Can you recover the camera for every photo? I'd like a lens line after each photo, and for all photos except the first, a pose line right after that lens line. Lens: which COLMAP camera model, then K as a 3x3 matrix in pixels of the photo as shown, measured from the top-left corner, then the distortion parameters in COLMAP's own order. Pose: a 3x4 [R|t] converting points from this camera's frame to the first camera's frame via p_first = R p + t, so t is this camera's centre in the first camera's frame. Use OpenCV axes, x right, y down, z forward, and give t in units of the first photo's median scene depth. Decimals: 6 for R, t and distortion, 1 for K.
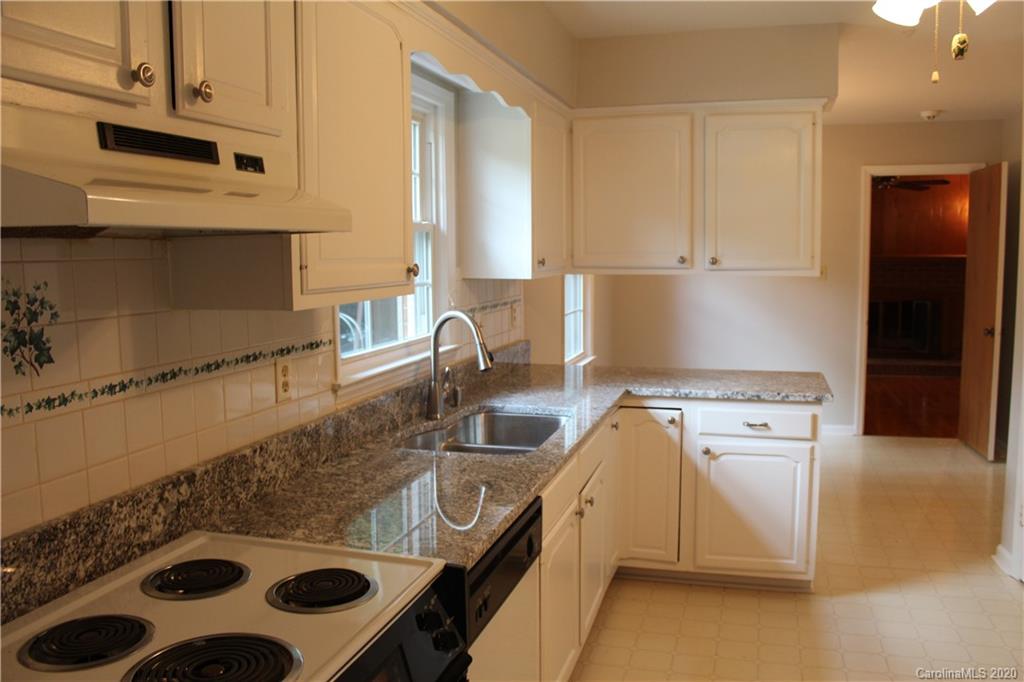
lens RADIAL K [[862.5, 0, 512.0], [0, 862.5, 341.0], [0, 0, 1]] dist [-0.096013, 0.009001]
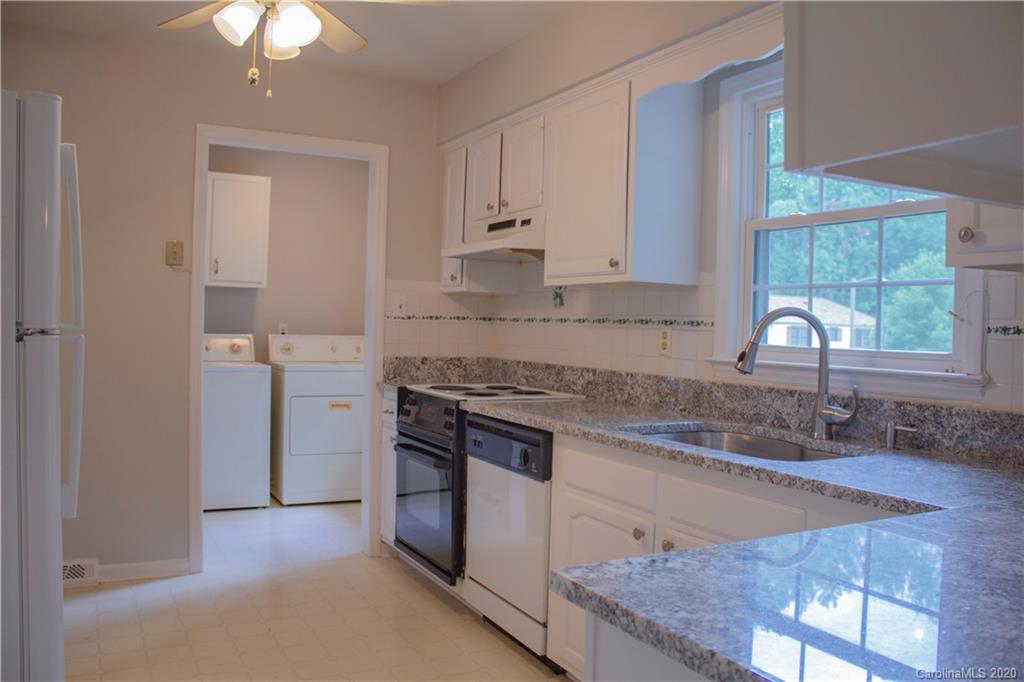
lens RADIAL K [[862.5, 0, 512.0], [0, 862.5, 341.0], [0, 0, 1]] dist [-0.096013, 0.009001]
pose [[-0.718736, 0.007318, -0.695244, 1.203548], [-0.090601, 0.990433, 0.104087, -0.108315], [0.689355, 0.137801, -0.711197, 2.343090]]
